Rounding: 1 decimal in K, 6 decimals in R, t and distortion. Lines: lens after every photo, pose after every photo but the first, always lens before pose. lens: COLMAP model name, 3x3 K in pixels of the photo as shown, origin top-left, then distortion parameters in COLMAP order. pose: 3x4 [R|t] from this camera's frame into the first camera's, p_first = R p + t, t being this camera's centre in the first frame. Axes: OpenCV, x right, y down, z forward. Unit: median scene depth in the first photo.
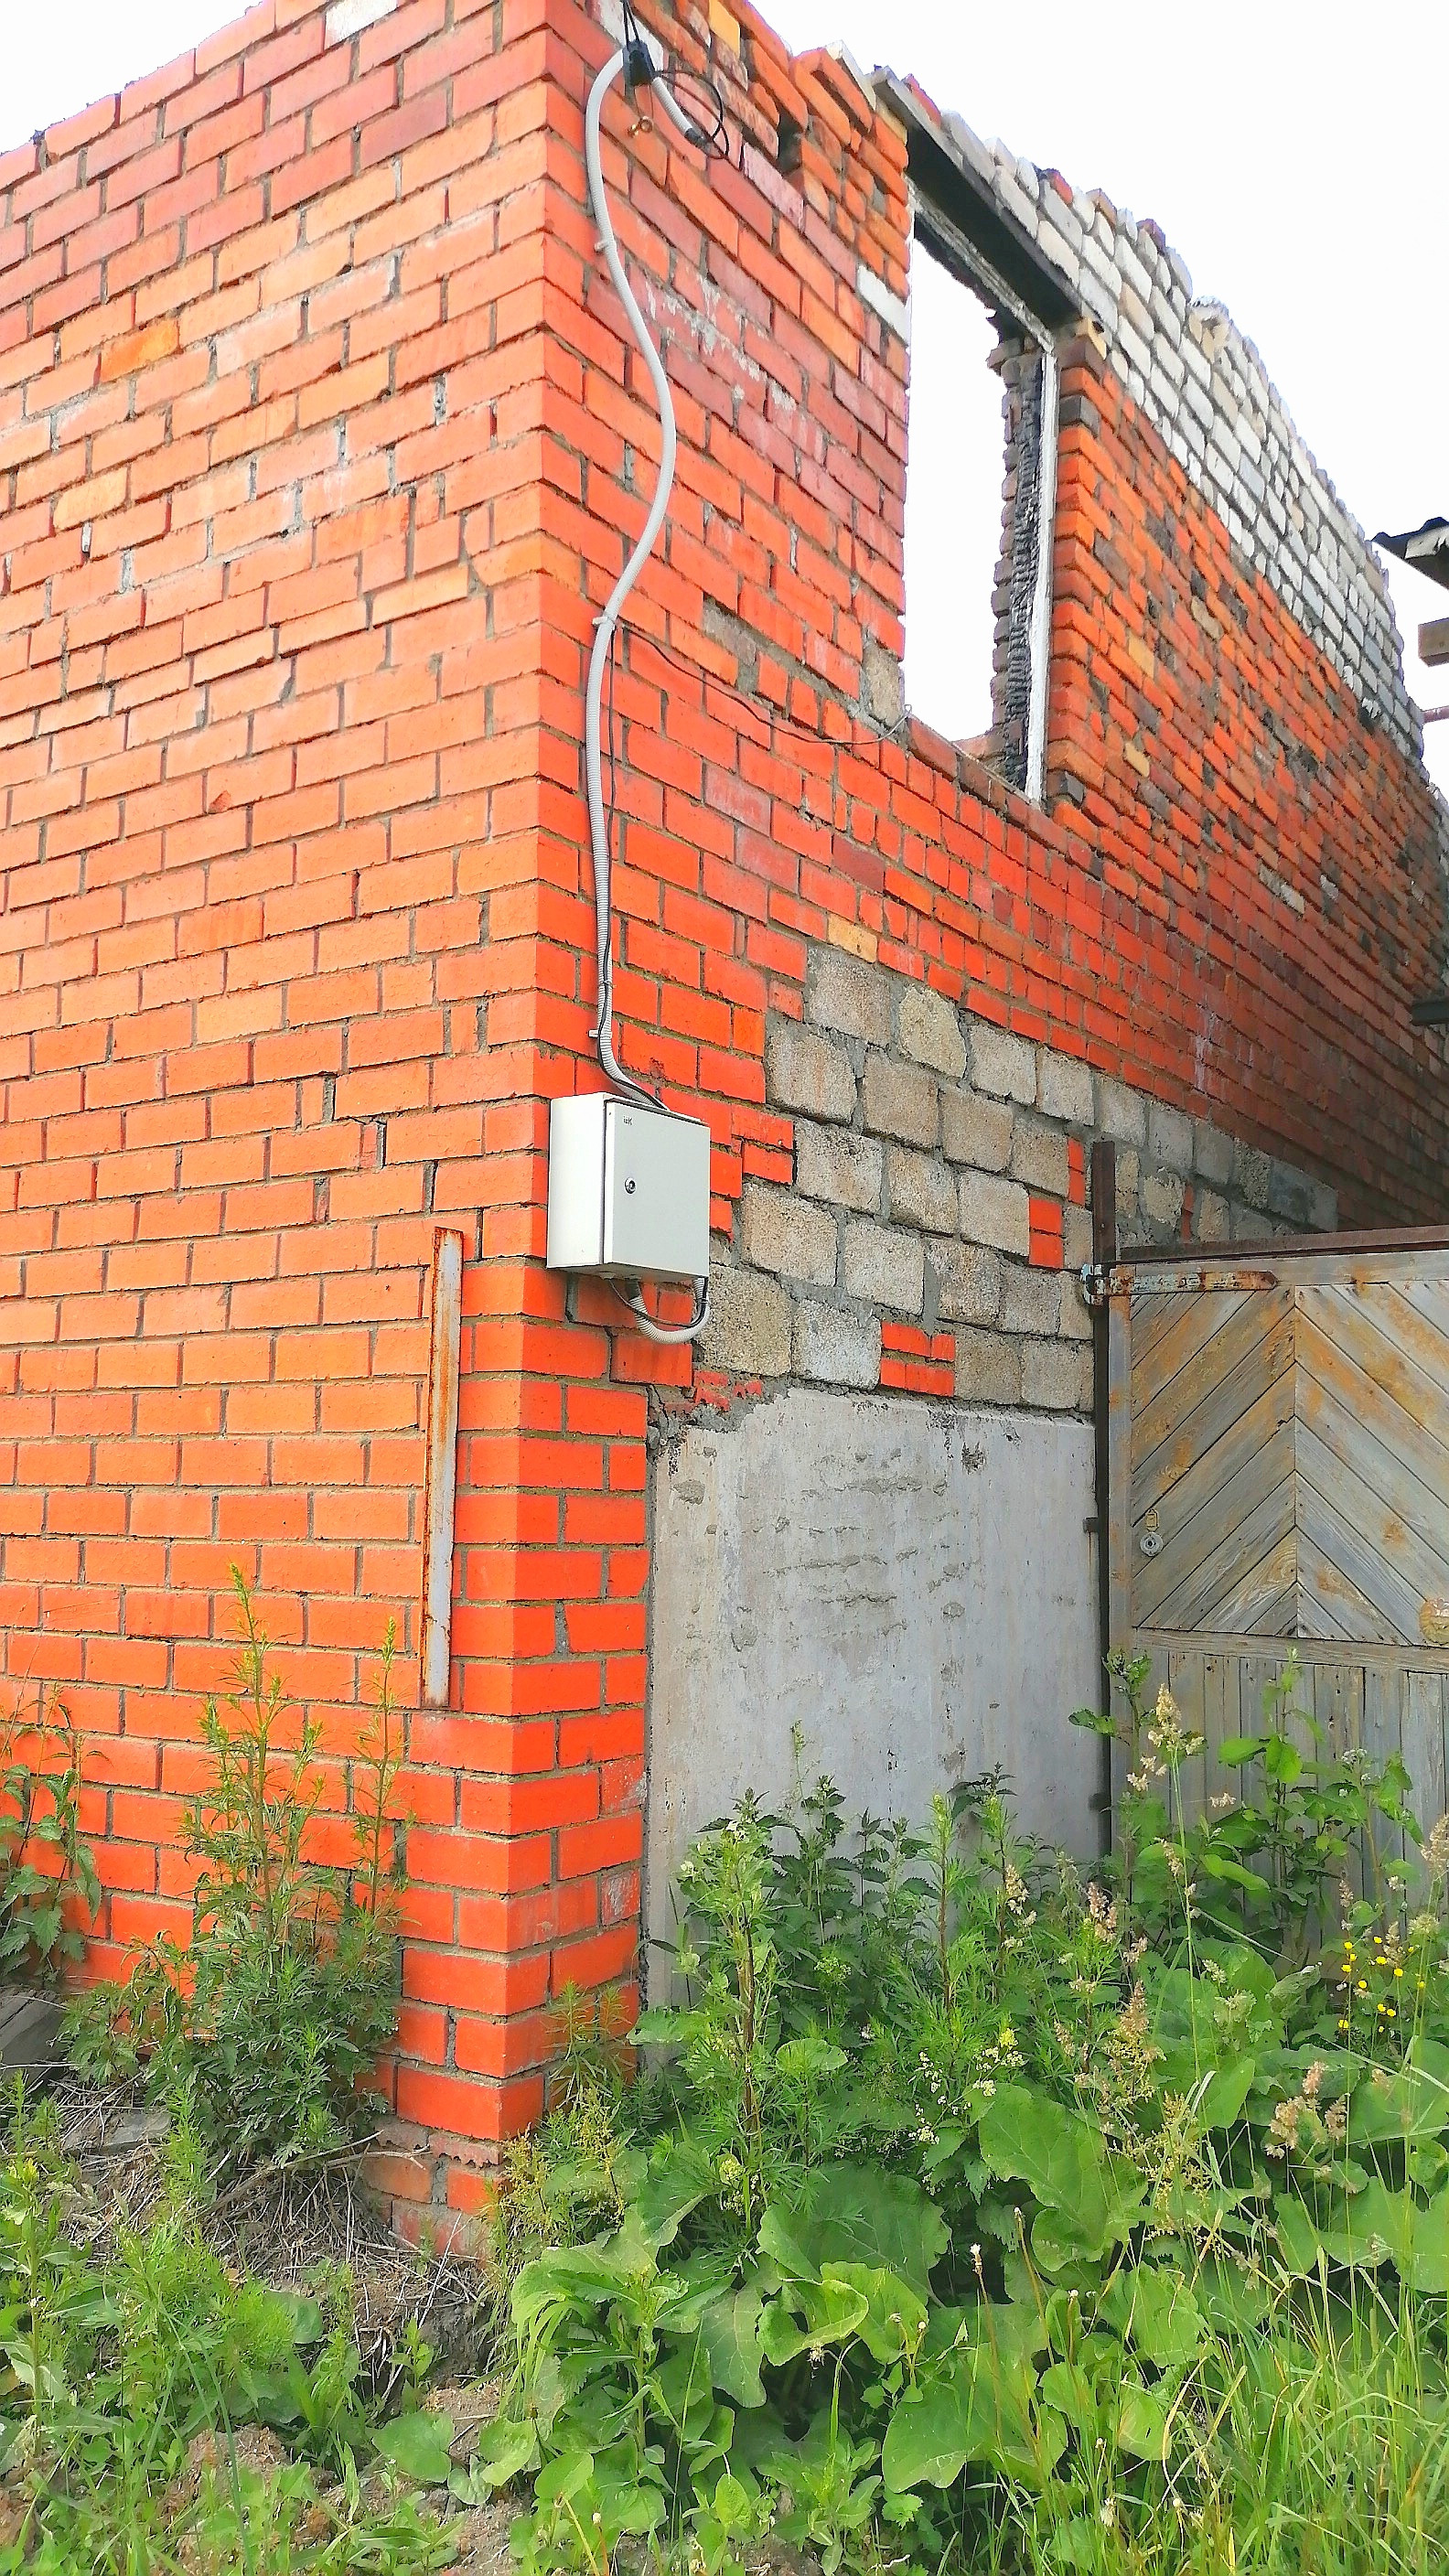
lens RADIAL K [[1919.5, 0, 722.9], [0, 1919.5, 1289.9], [0, 0, 1]] dist [0.045304, -0.025542]
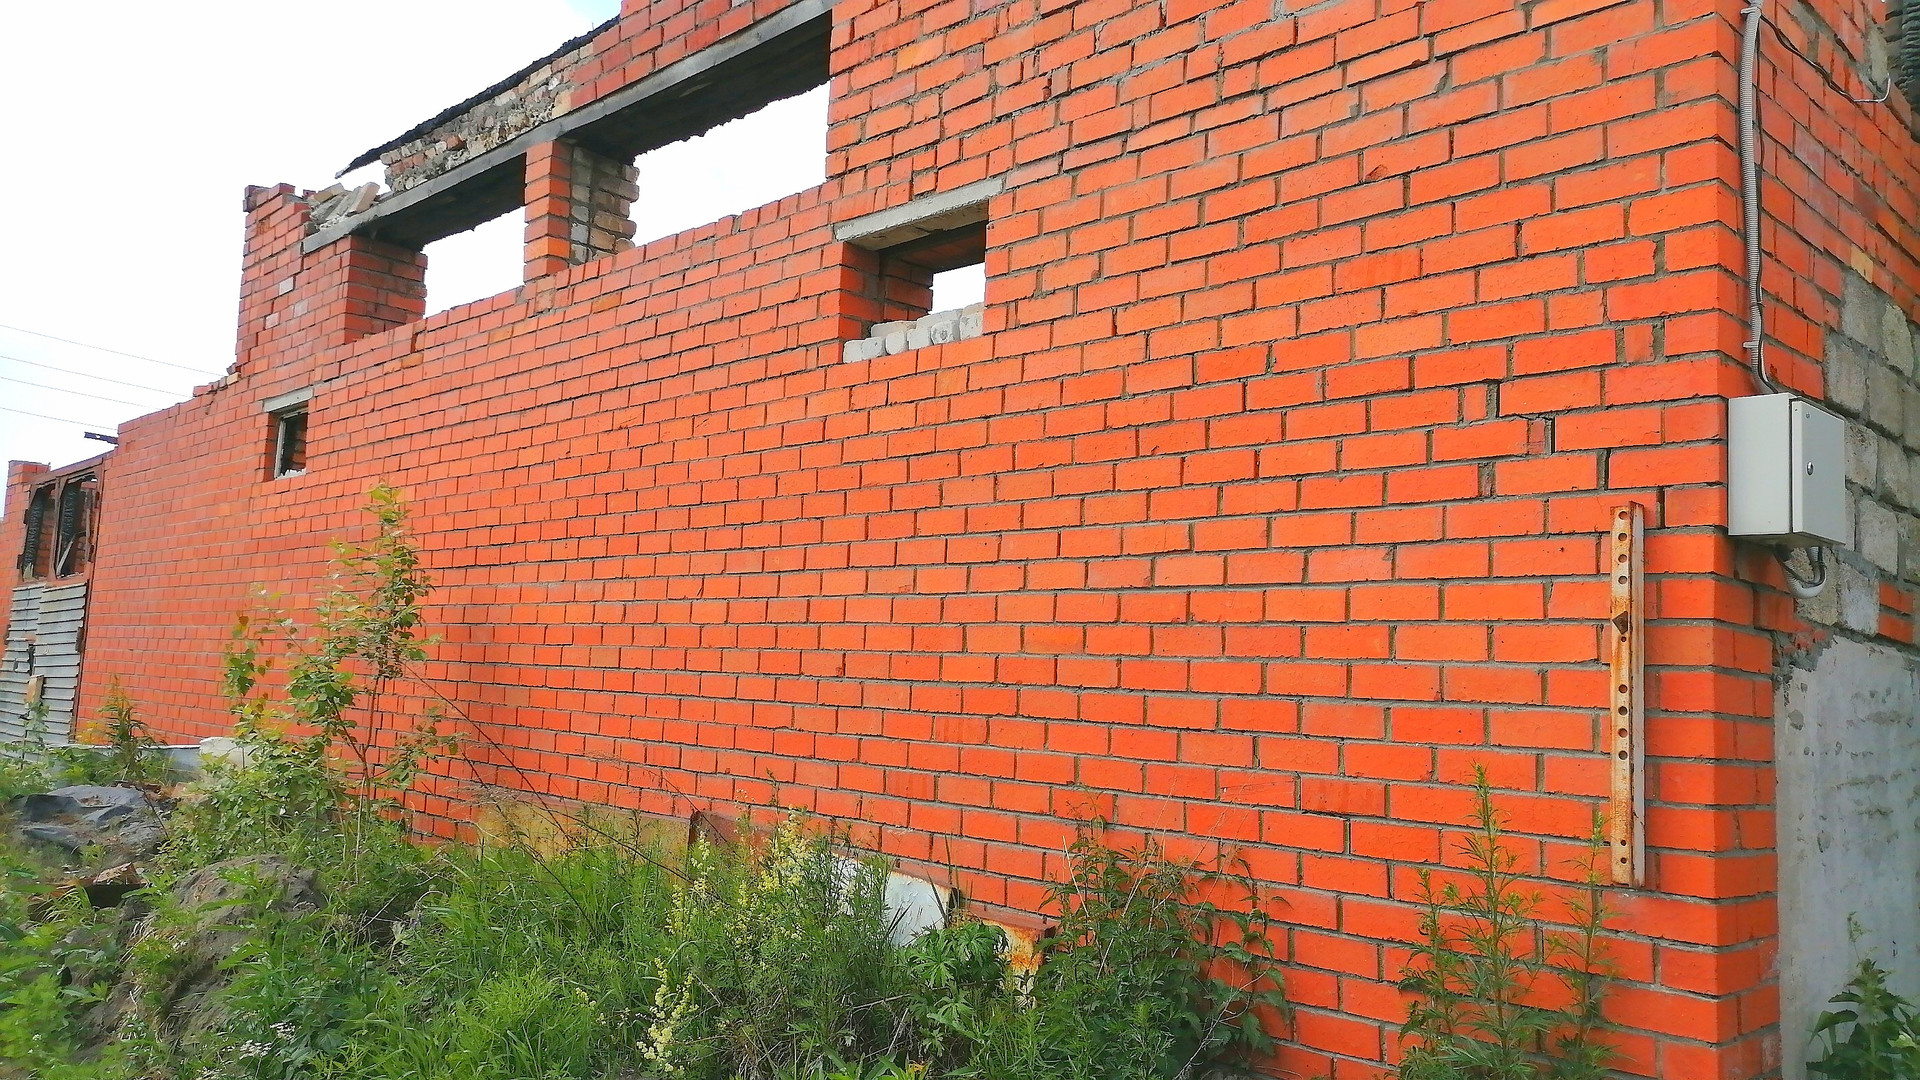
lens RADIAL K [[1430.7, 0, 969.1], [0, 1430.7, 534.0], [0, 0, 1]] dist [0.045304, -0.025542]
pose [[0.979663, 0.011730, -0.200309, -0.338223], [-0.012916, 0.999906, -0.004615, -0.001721], [0.200236, 0.007108, 0.979722, -0.005152]]
